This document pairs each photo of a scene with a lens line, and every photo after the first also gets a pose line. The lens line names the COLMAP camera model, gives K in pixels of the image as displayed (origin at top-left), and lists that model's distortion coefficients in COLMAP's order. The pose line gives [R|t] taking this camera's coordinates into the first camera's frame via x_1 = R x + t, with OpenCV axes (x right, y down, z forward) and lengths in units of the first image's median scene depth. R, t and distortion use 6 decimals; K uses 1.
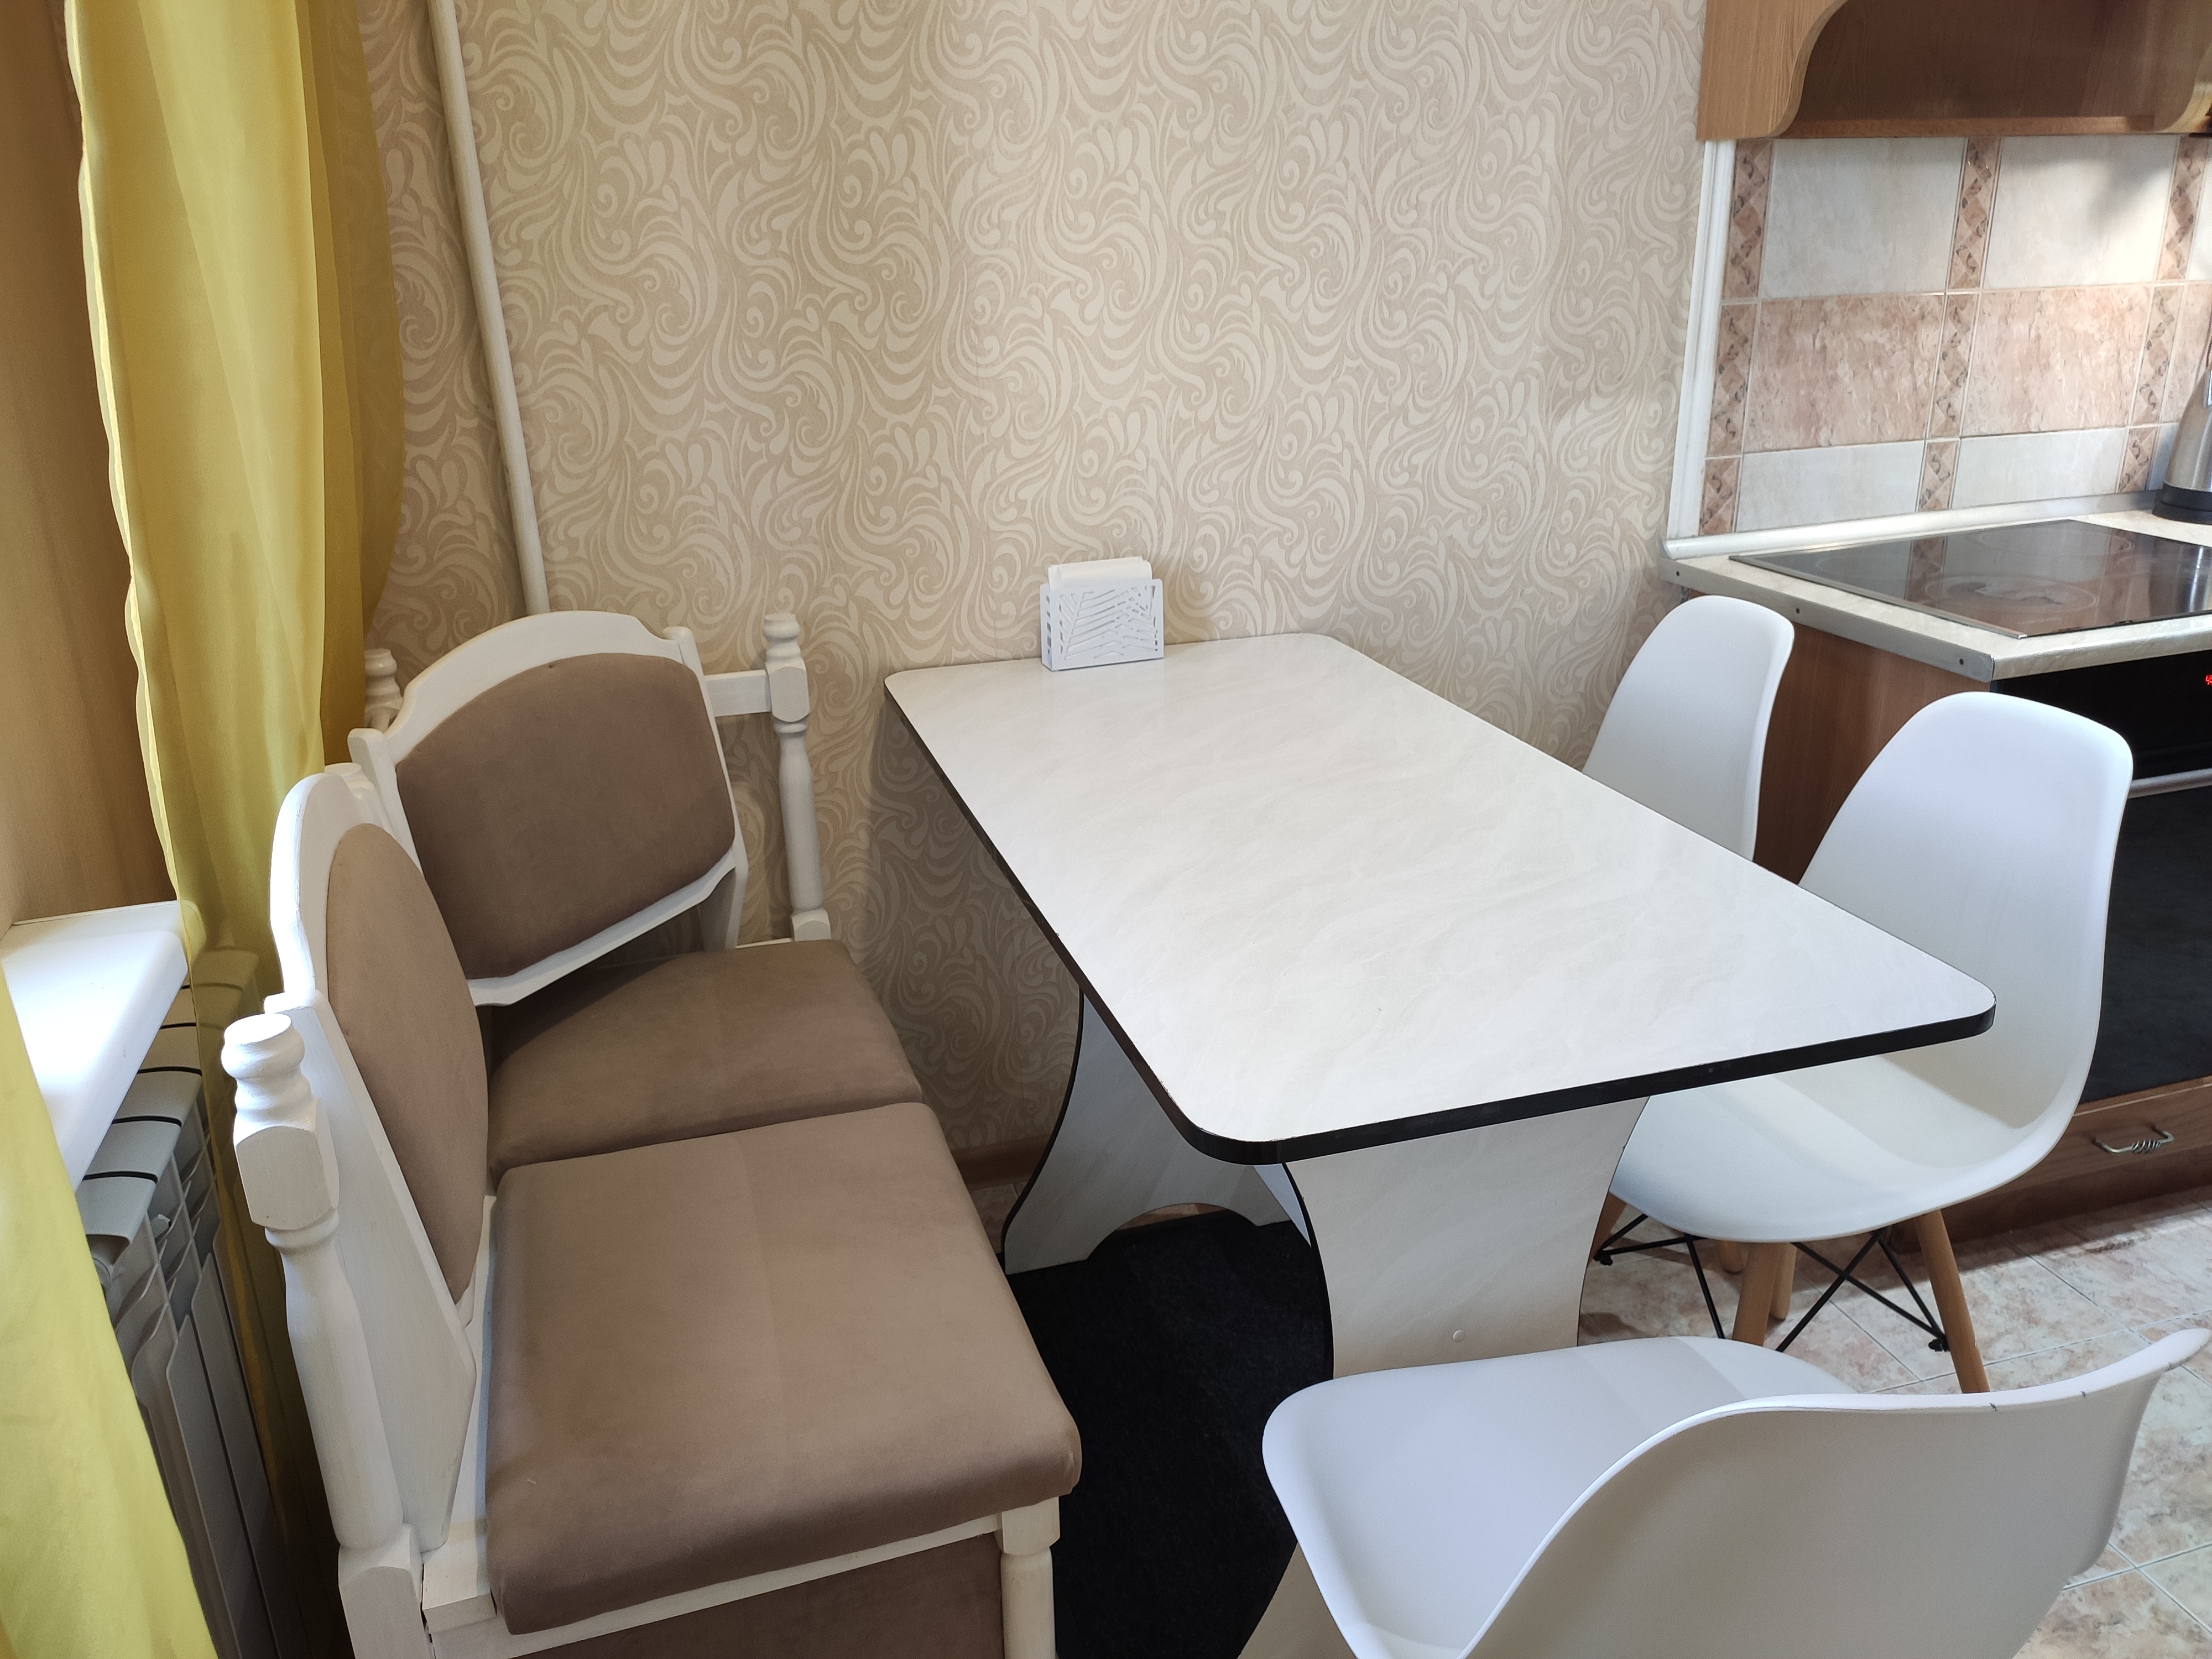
lens RADIAL K [[1682.9, 0, 1111.0], [0, 1682.9, 831.1], [0, 0, 1]] dist [0.086118, -0.100378]
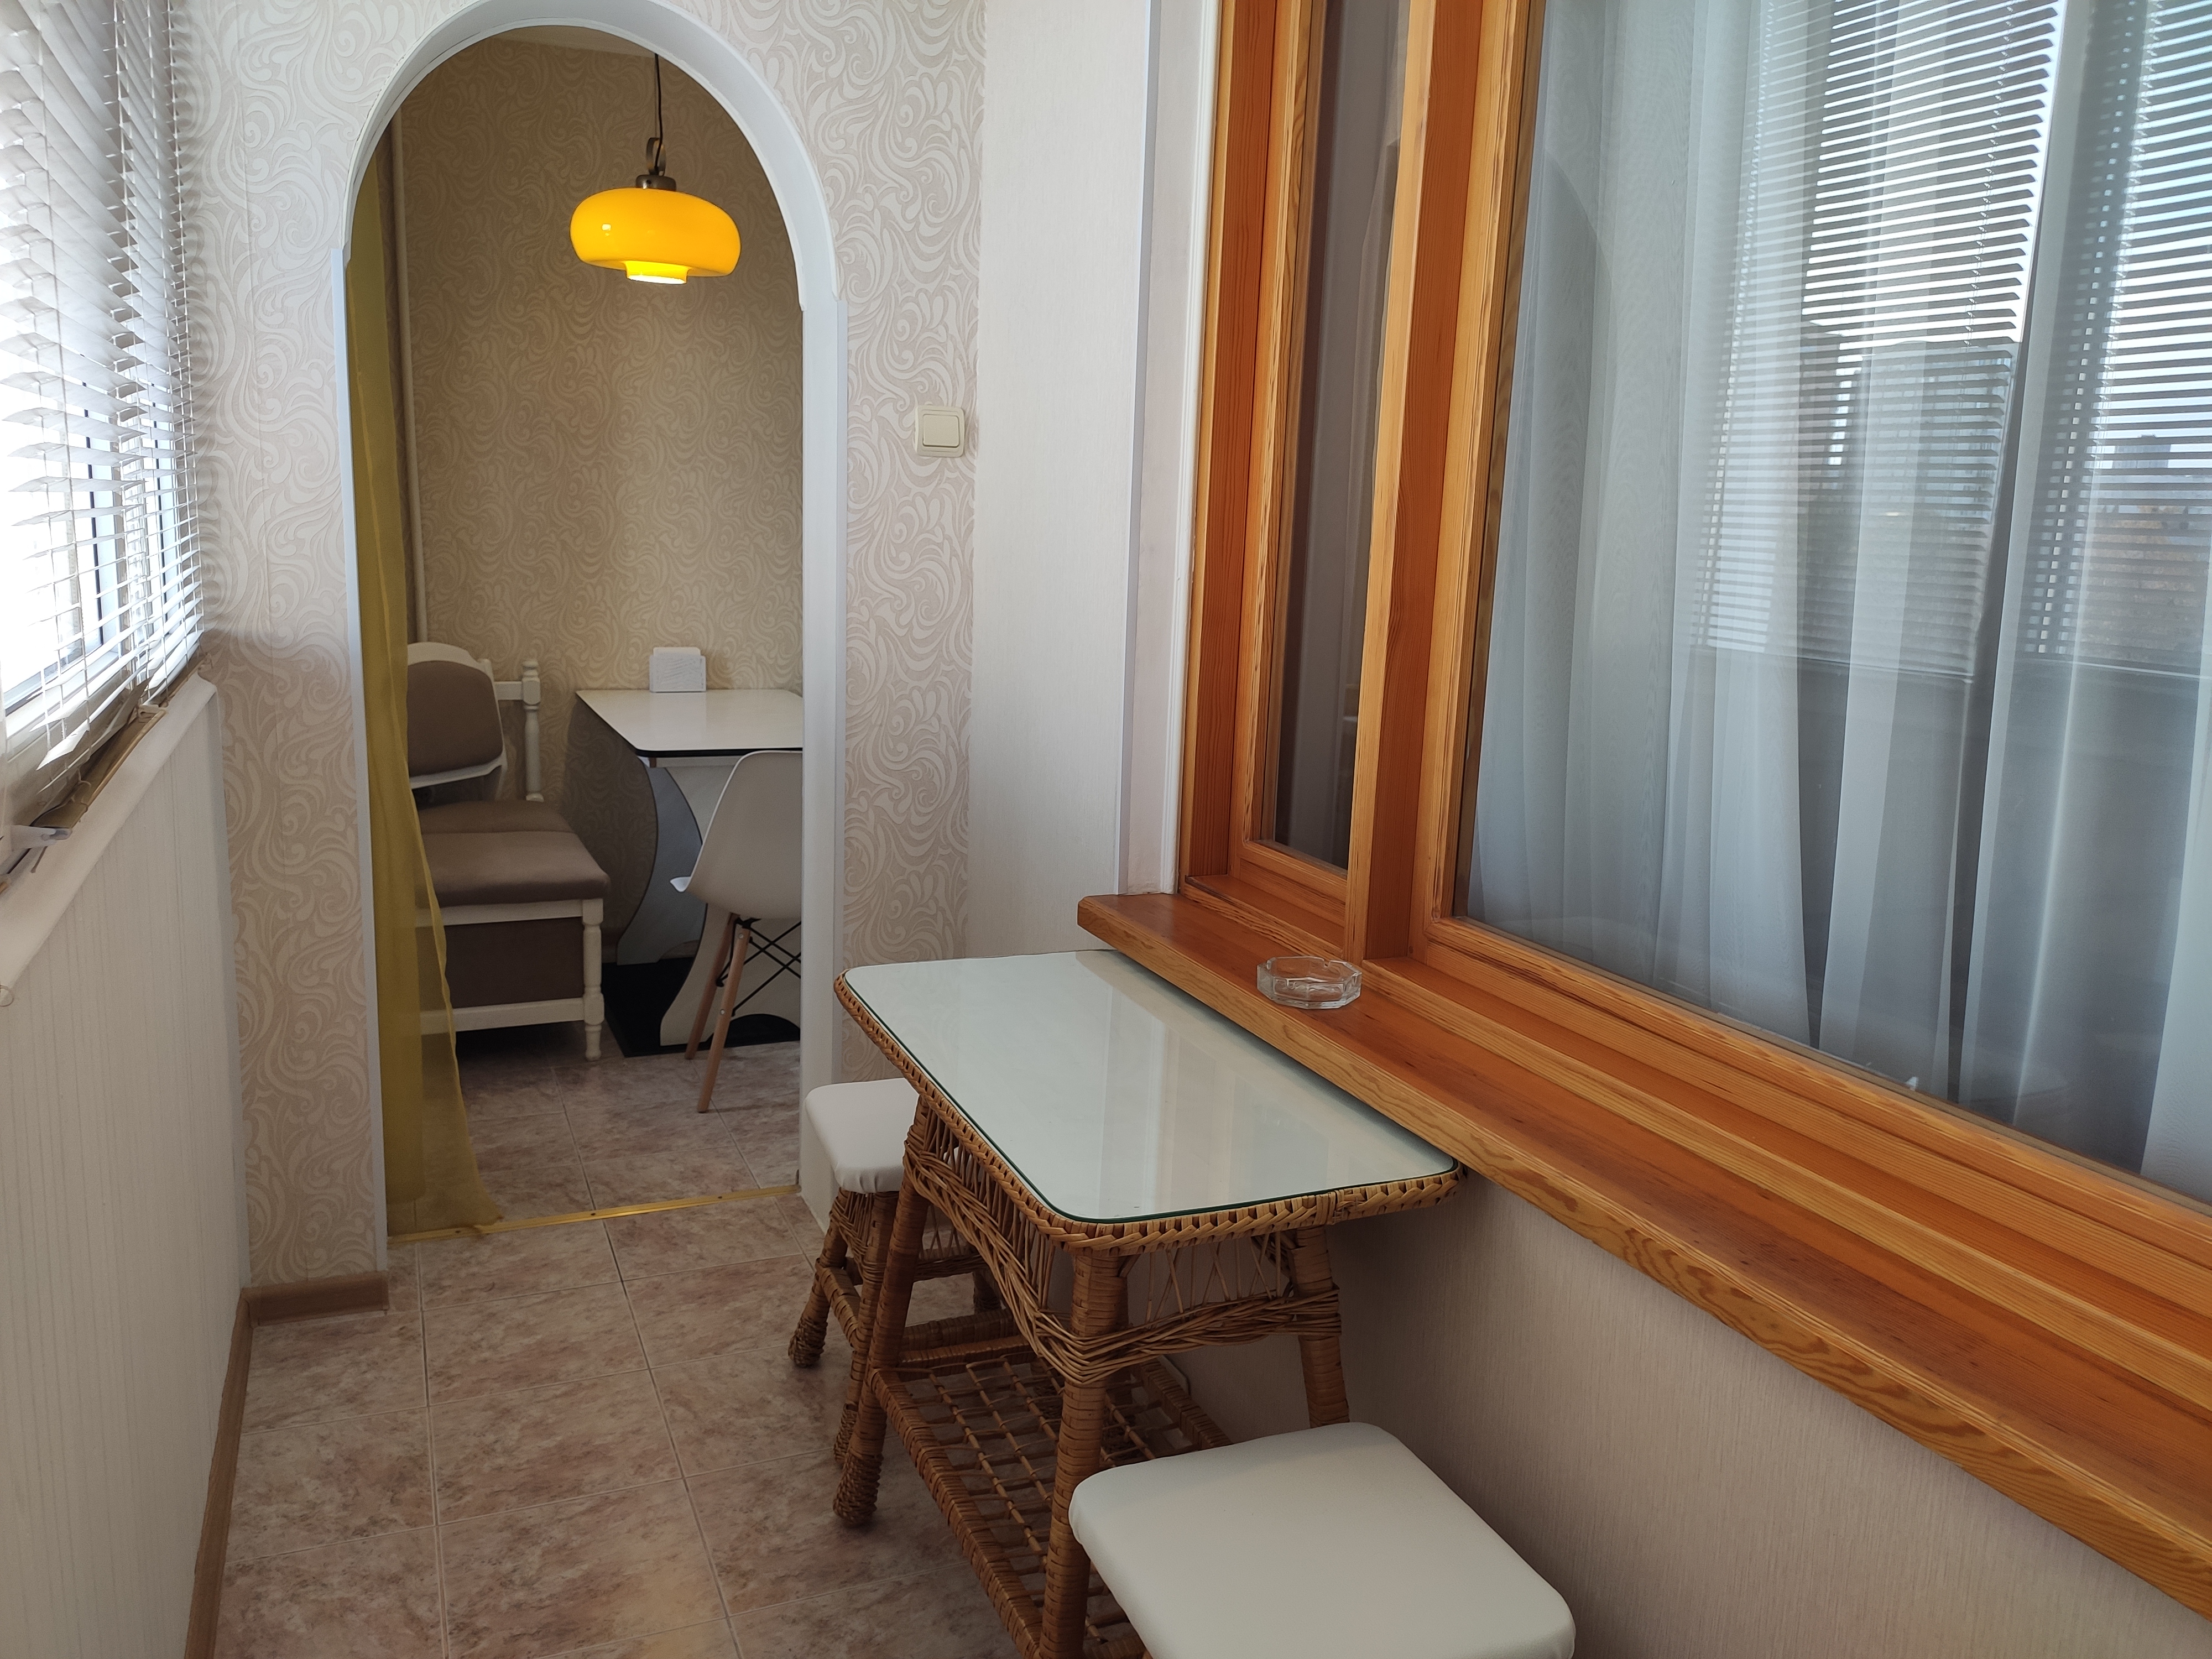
lens RADIAL K [[1682.9, 0, 1103.2], [0, 1682.9, 825.8], [0, 0, 1]] dist [0.086118, -0.100378]
pose [[0.990786, 0.040369, 0.129278, 0.291914], [-0.020136, 0.987843, -0.154145, 0.442107], [-0.133929, 0.150122, 0.979554, -1.355640]]
